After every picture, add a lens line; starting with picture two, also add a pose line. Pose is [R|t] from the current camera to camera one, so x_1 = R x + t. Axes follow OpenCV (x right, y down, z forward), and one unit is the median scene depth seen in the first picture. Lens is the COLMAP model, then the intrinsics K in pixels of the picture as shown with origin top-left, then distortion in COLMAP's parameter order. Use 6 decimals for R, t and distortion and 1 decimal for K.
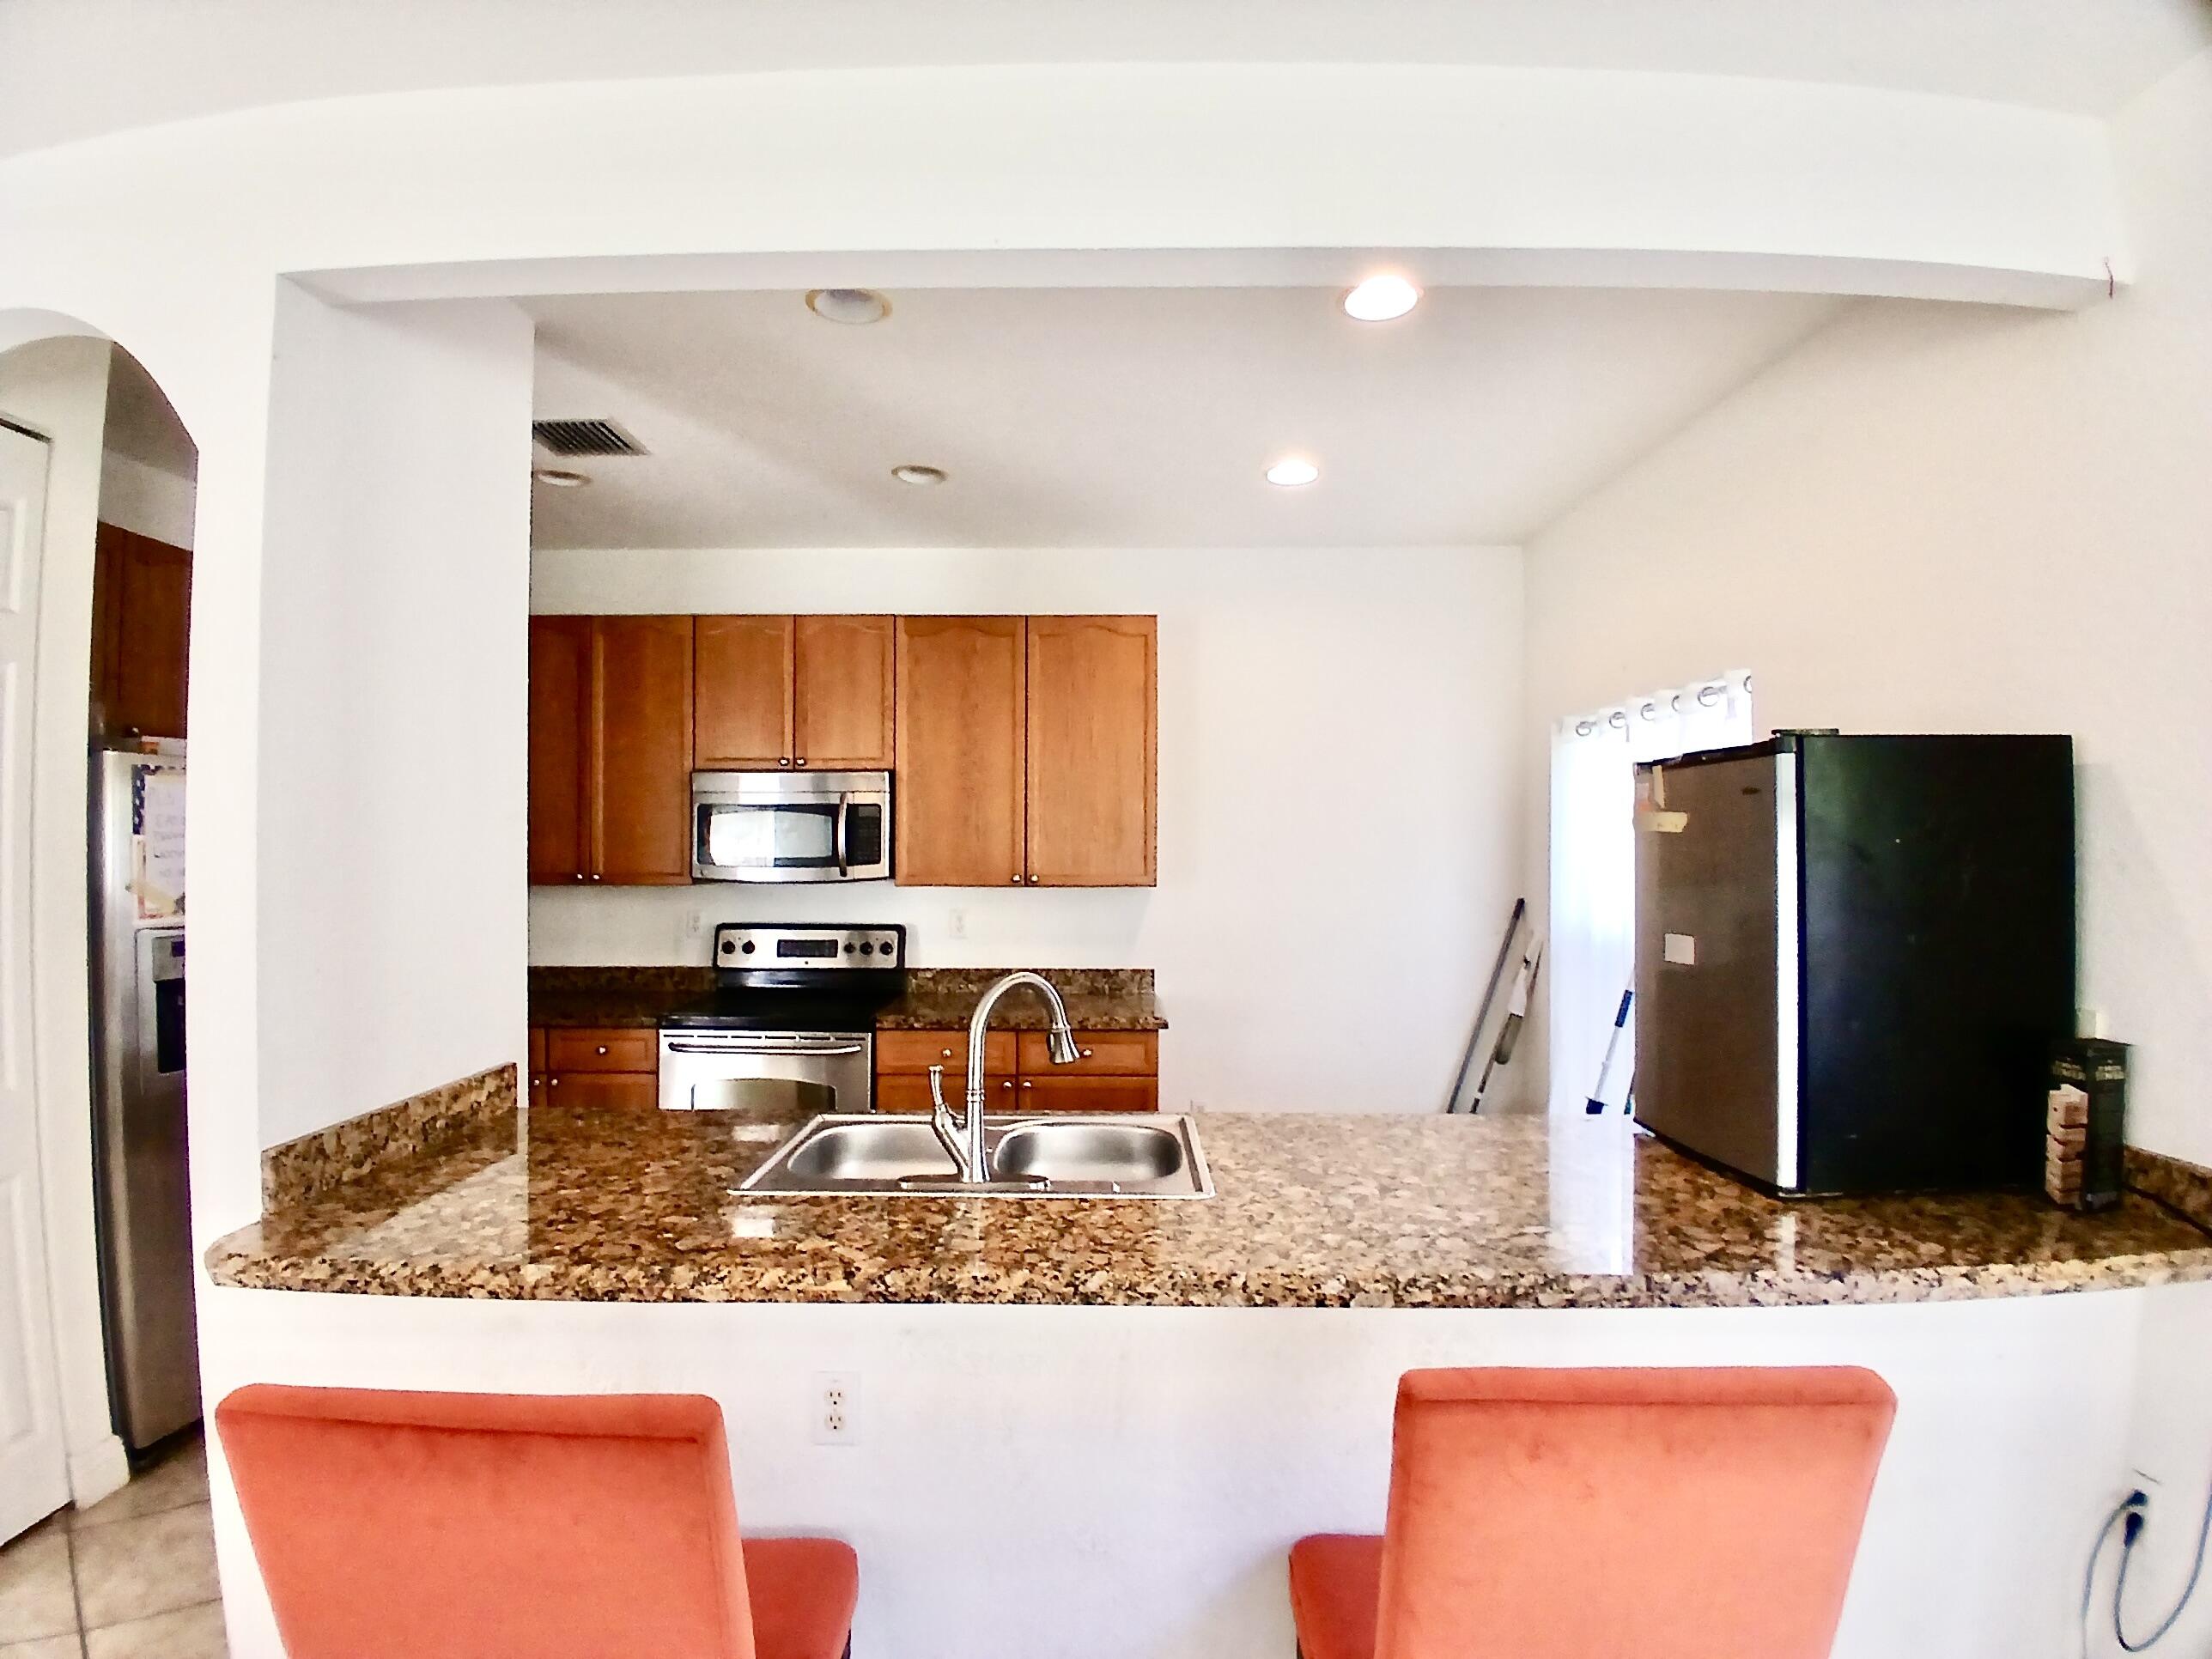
lens RADIAL K [[1107.8, 0, 1094.4], [0, 1107.8, 842.7], [0, 0, 1]] dist [-0.007286, -0.038136]
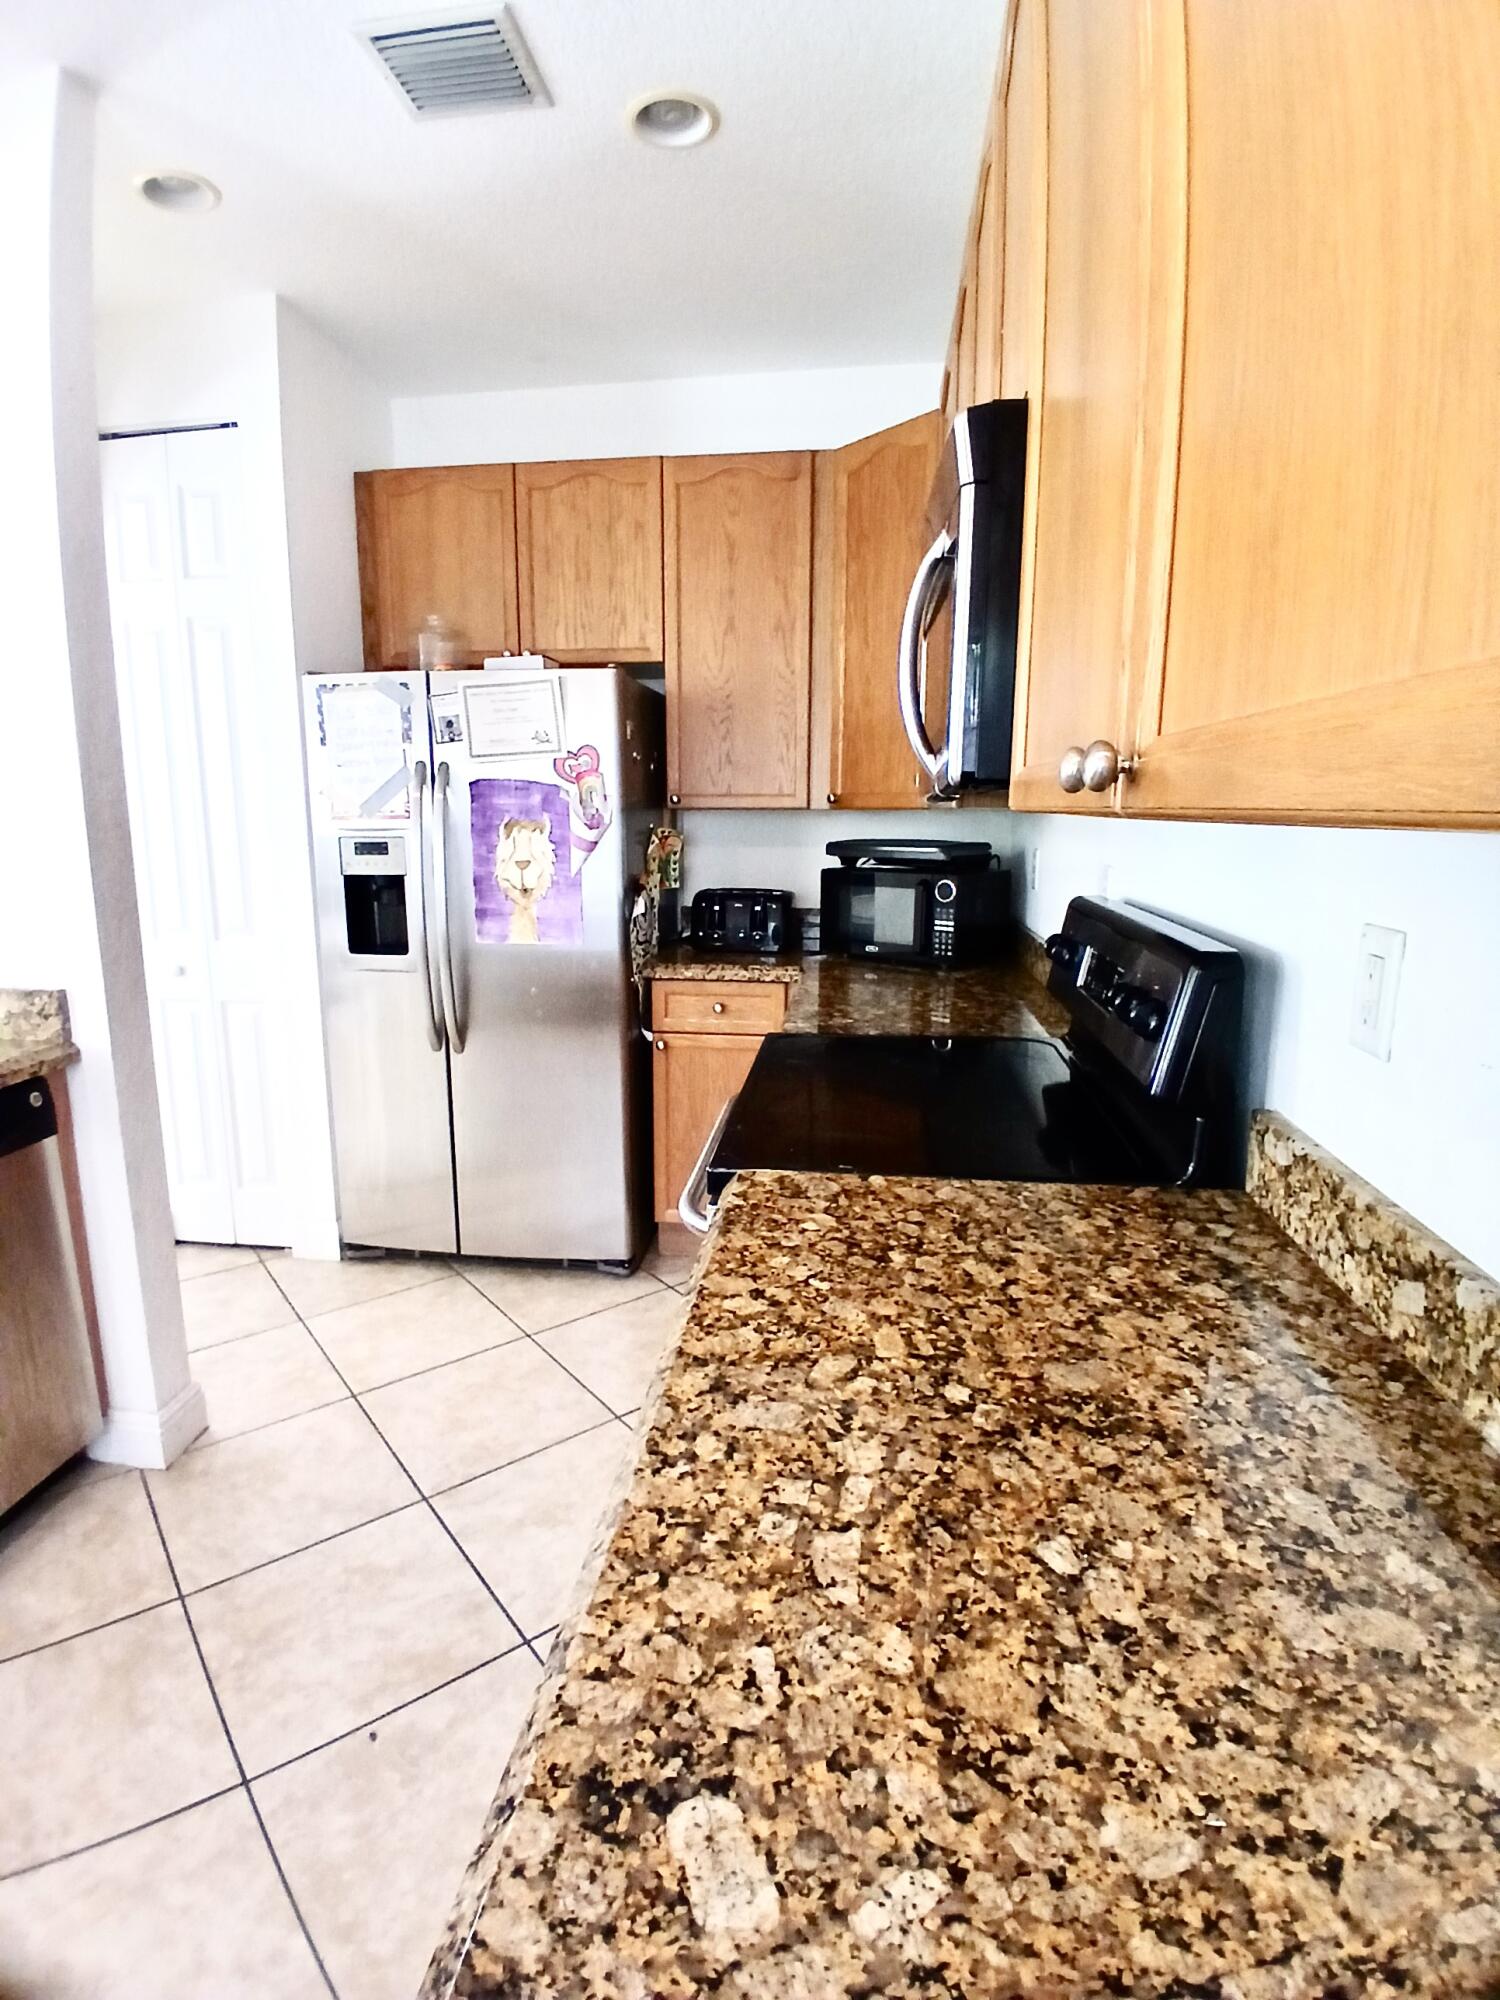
lens RADIAL K [[1001.6, 0, 729.7], [0, 1001.6, 986.5], [0, 0, 1]] dist [-0.007286, -0.038136]
pose [[-0.116567, 0.175386, -0.977575, 0.178149], [0.007468, 0.984412, 0.175722, 0.066316], [0.993155, 0.013183, -0.116060, 1.683520]]
